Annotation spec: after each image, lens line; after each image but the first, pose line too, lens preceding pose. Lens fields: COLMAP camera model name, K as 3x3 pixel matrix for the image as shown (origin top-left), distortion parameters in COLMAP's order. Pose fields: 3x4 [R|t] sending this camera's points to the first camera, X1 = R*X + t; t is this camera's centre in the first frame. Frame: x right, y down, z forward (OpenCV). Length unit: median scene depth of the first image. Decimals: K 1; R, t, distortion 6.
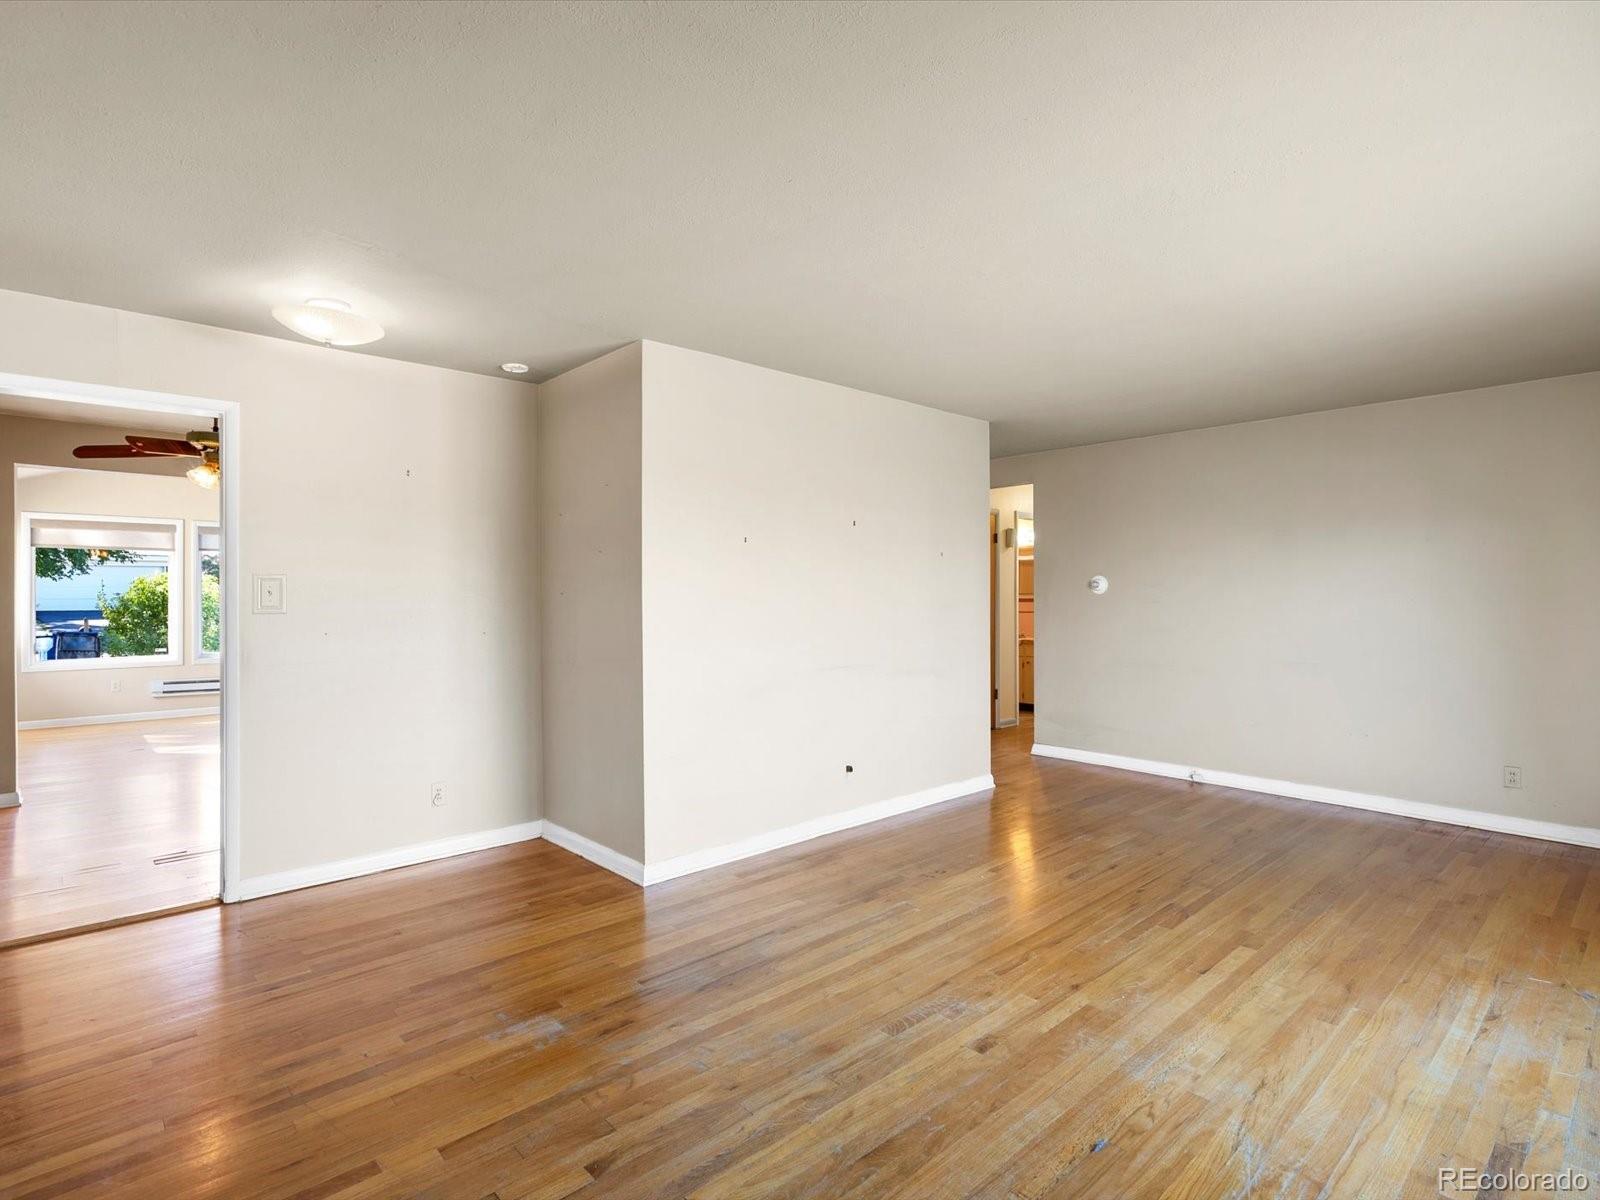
lens RADIAL K [[807.0, 0, 804.5], [0, 807.0, 596.8], [0, 0, 1]] dist [0.003566, -0.001379]
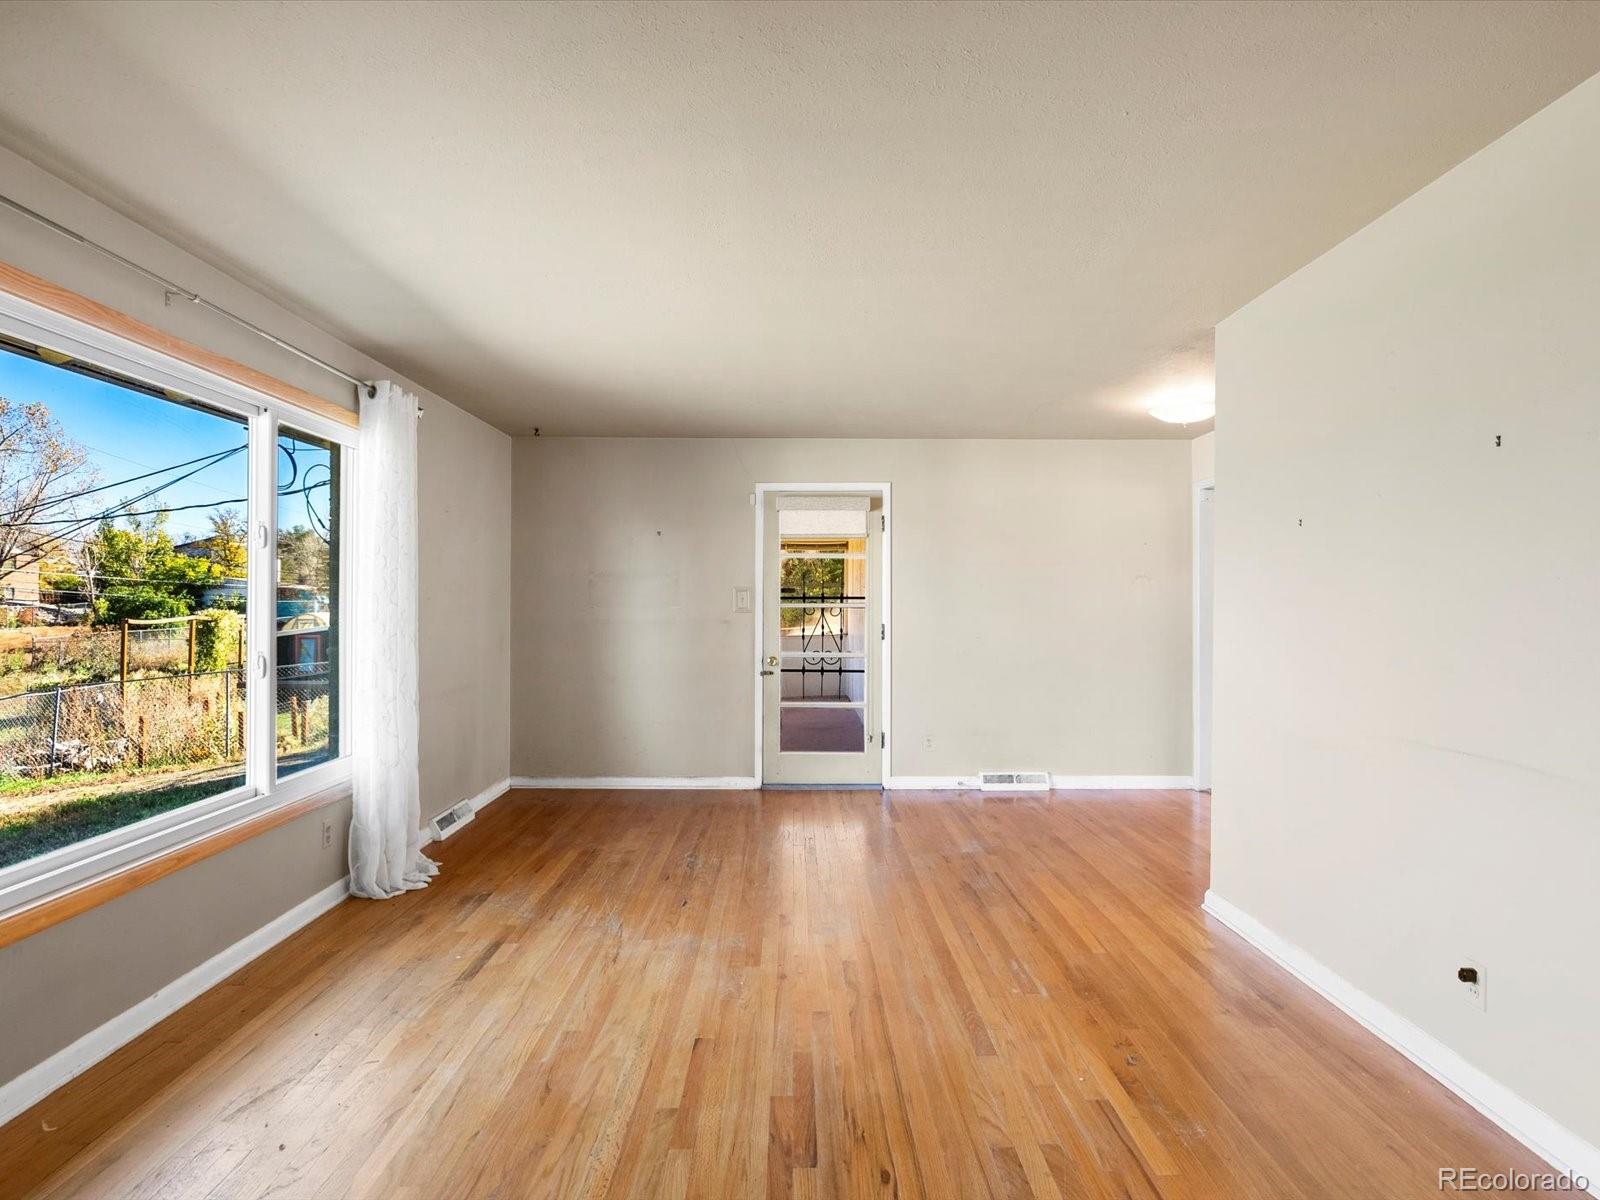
lens RADIAL K [[807.0, 0, 804.5], [0, 807.0, 596.8], [0, 0, 1]] dist [0.003566, -0.001379]
pose [[-0.665891, -0.002338, -0.746046, 1.154740], [0.000826, 0.999992, -0.003871, -0.003141], [0.746049, -0.003194, -0.665883, 1.808438]]
